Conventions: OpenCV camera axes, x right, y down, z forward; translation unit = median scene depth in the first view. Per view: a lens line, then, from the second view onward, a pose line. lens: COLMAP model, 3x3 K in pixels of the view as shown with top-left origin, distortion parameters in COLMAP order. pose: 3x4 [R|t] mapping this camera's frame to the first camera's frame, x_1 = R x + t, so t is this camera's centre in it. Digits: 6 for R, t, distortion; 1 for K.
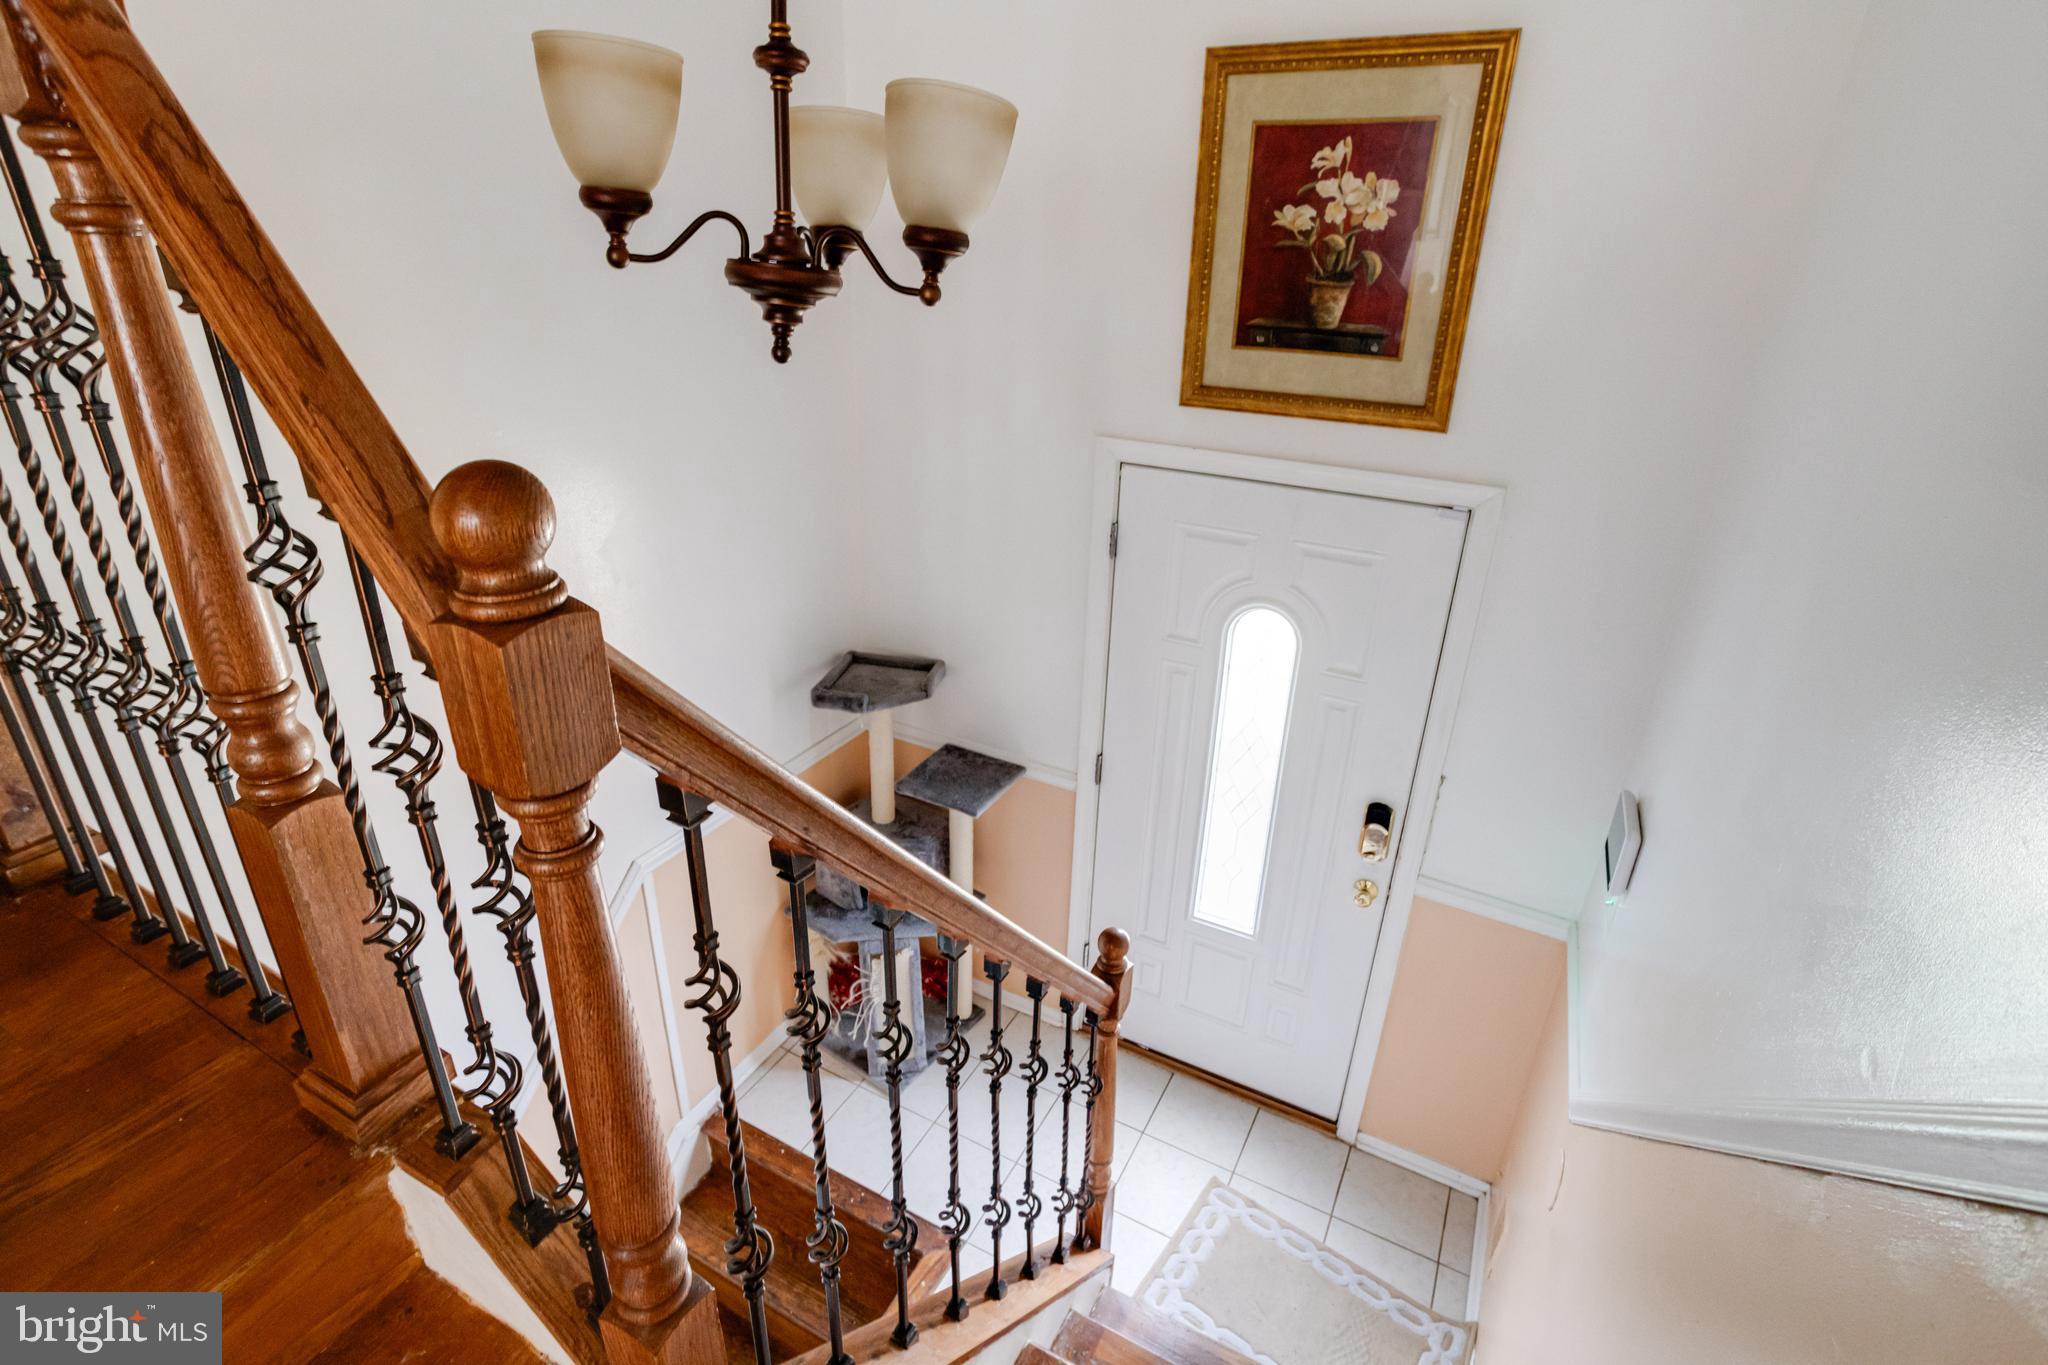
lens RADIAL K [[994.5, 0, 1017.7], [0, 994.5, 672.8], [0, 0, 1]] dist [-0.039895, 0.020817]
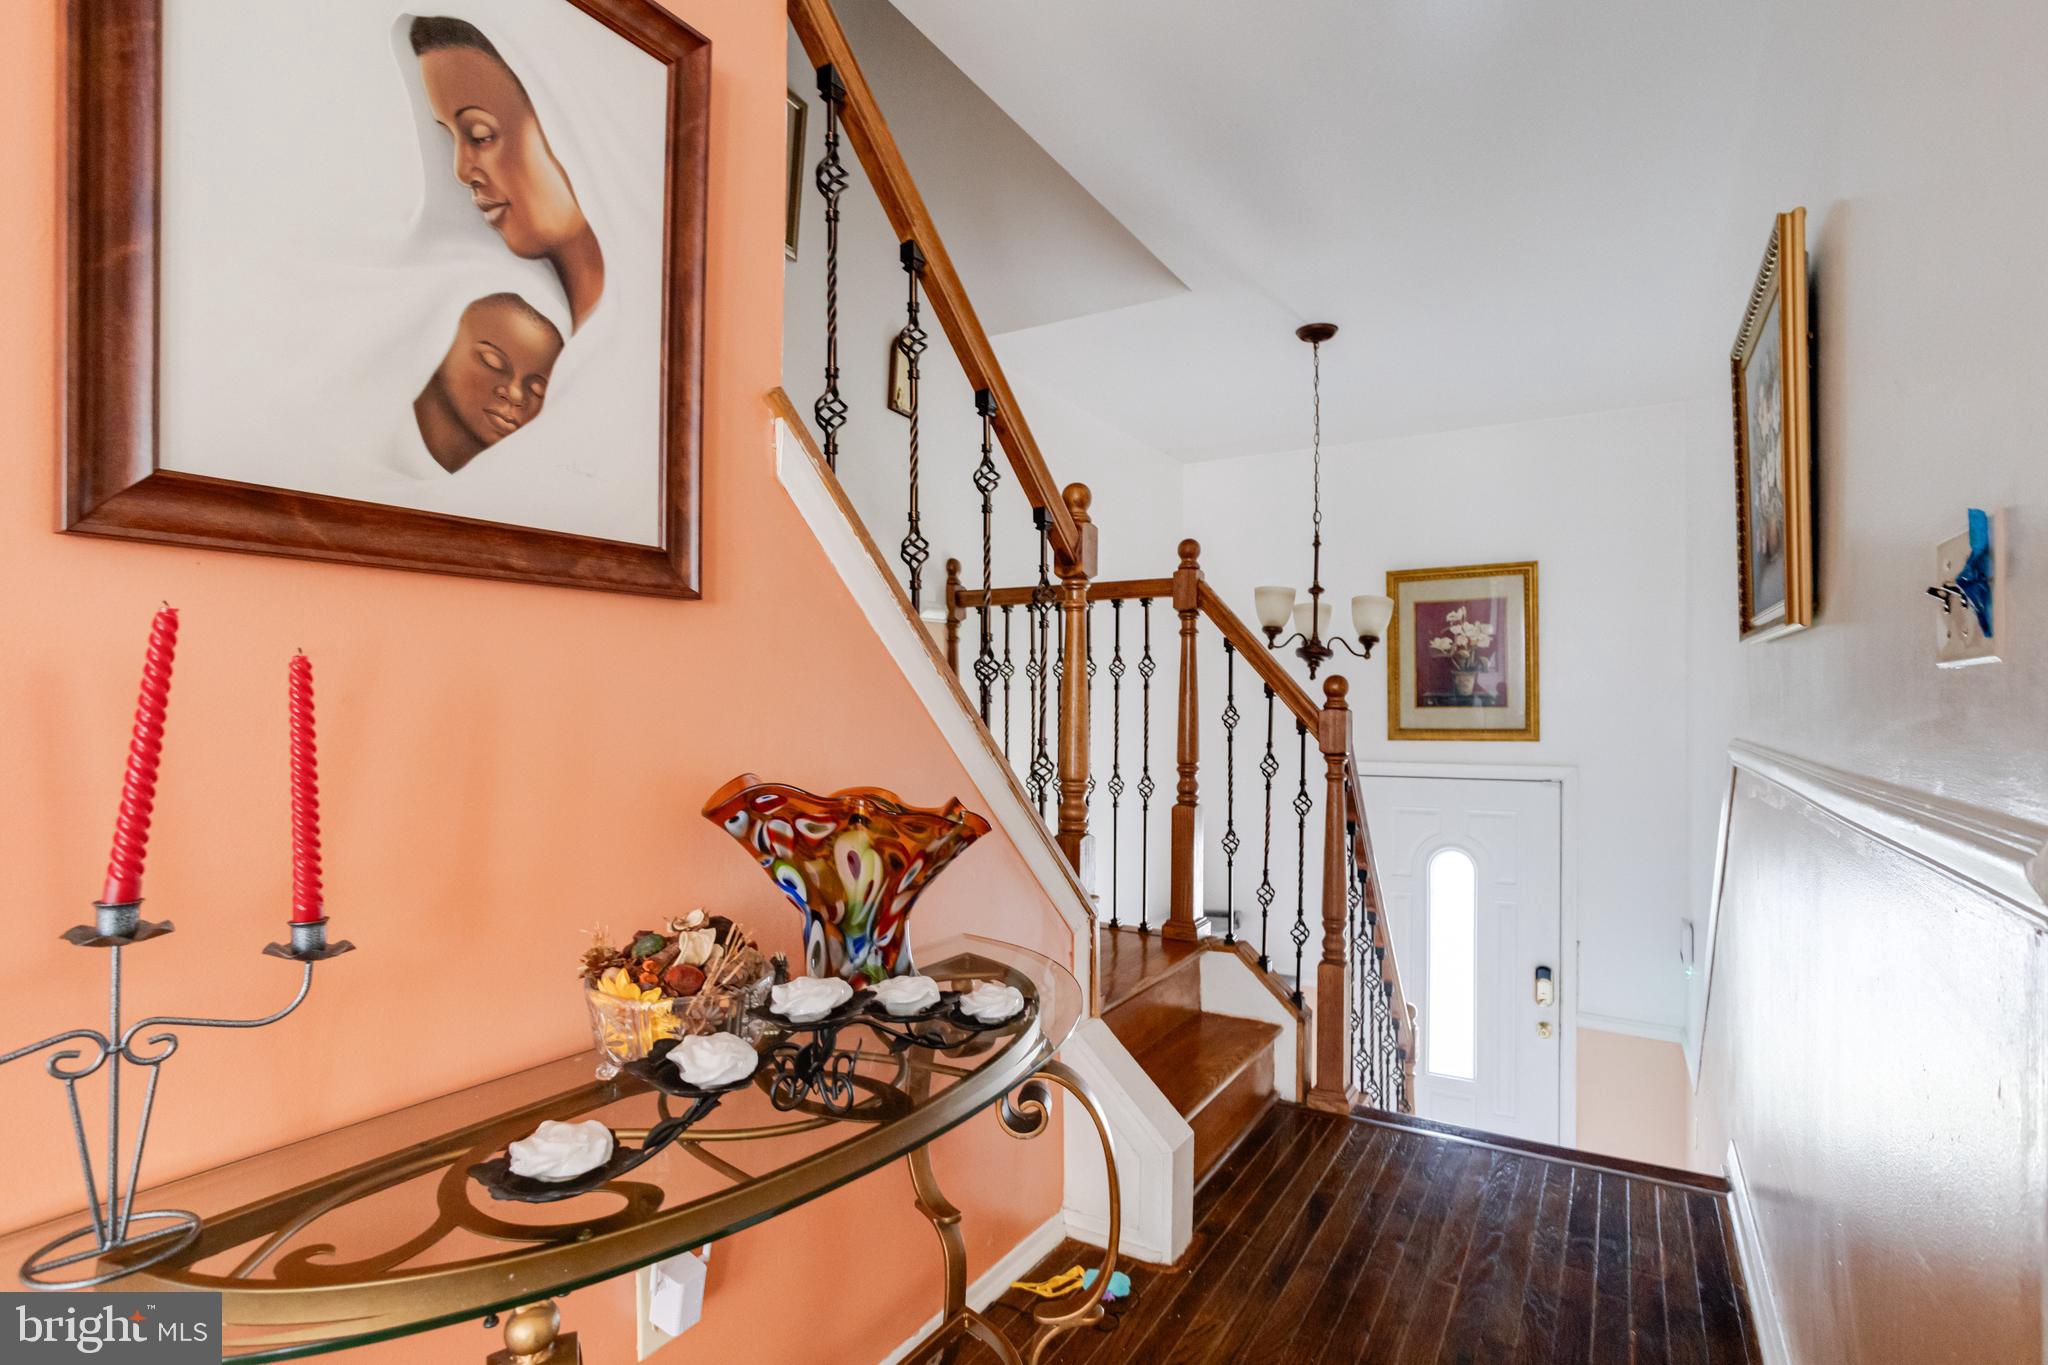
lens RADIAL K [[994.5, 0, 1032.7], [0, 994.5, 696.6], [0, 0, 1]] dist [-0.039895, 0.020817]
pose [[0.998484, -0.026663, -0.048150, -0.474692], [0.004681, 0.912794, -0.408393, 0.475024], [0.054840, 0.407549, 0.911535, -0.874059]]
